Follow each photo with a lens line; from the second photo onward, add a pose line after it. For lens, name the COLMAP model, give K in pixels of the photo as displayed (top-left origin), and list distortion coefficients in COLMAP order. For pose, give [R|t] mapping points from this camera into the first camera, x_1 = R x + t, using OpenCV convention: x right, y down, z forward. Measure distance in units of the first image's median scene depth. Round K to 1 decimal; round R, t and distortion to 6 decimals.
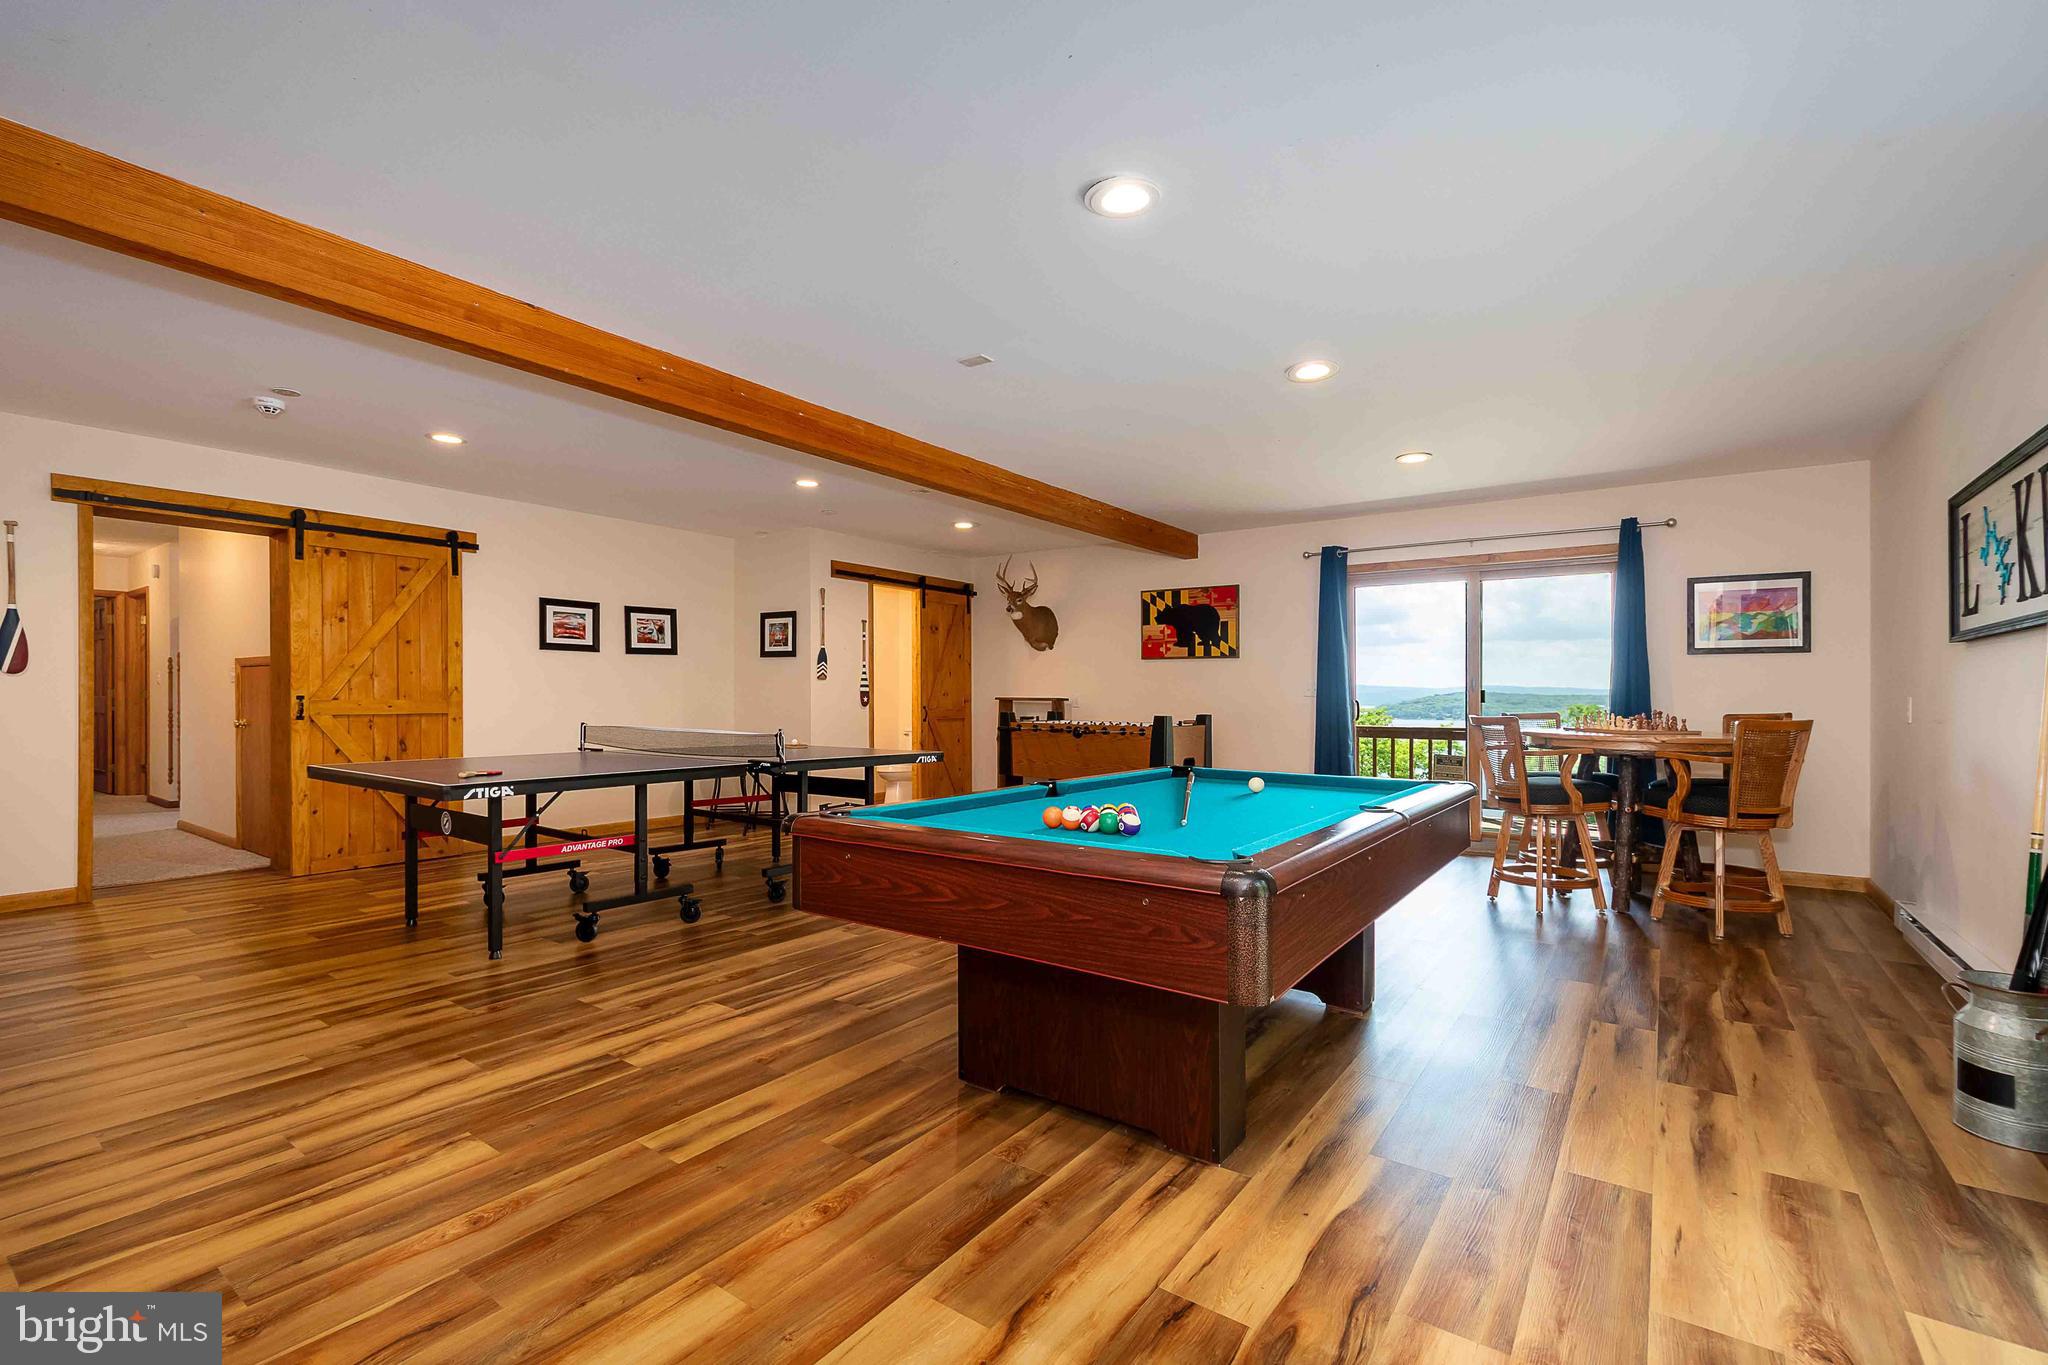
lens RADIAL K [[897.8, 0, 1011.4], [0, 897.8, 707.3], [0, 0, 1]] dist [0.010868, -0.003845]
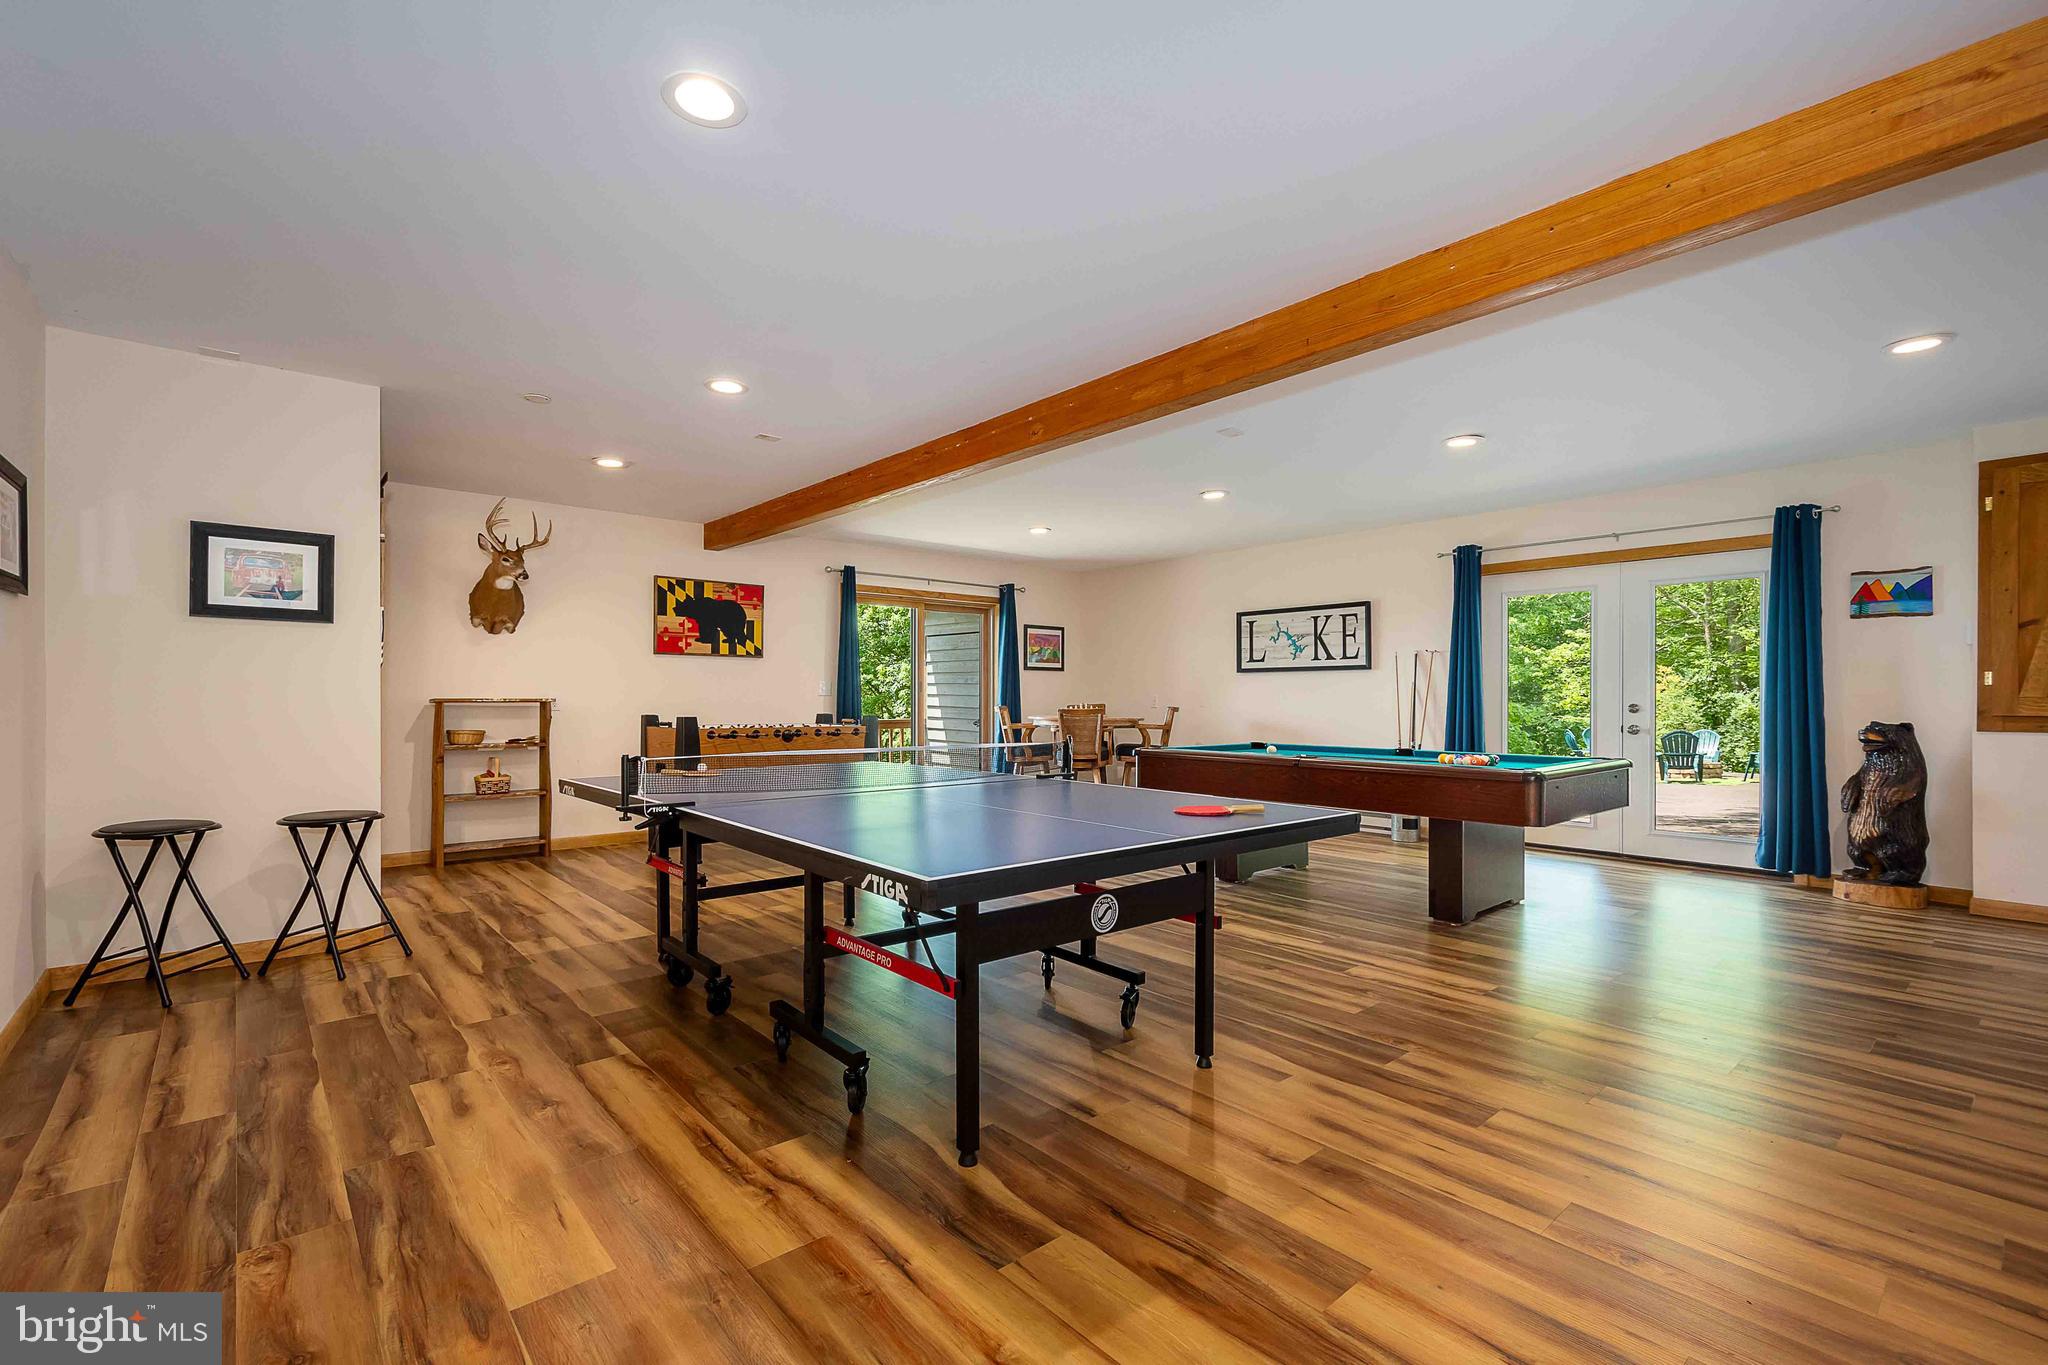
lens RADIAL K [[897.8, 0, 1002.8], [0, 897.8, 693.7], [0, 0, 1]] dist [0.010868, -0.003845]
pose [[0.233442, -0.000996, 0.972370, -0.714752], [0.012859, 0.999915, -0.002063, -0.010065], [-0.972286, 0.012985, 0.233435, 0.539276]]
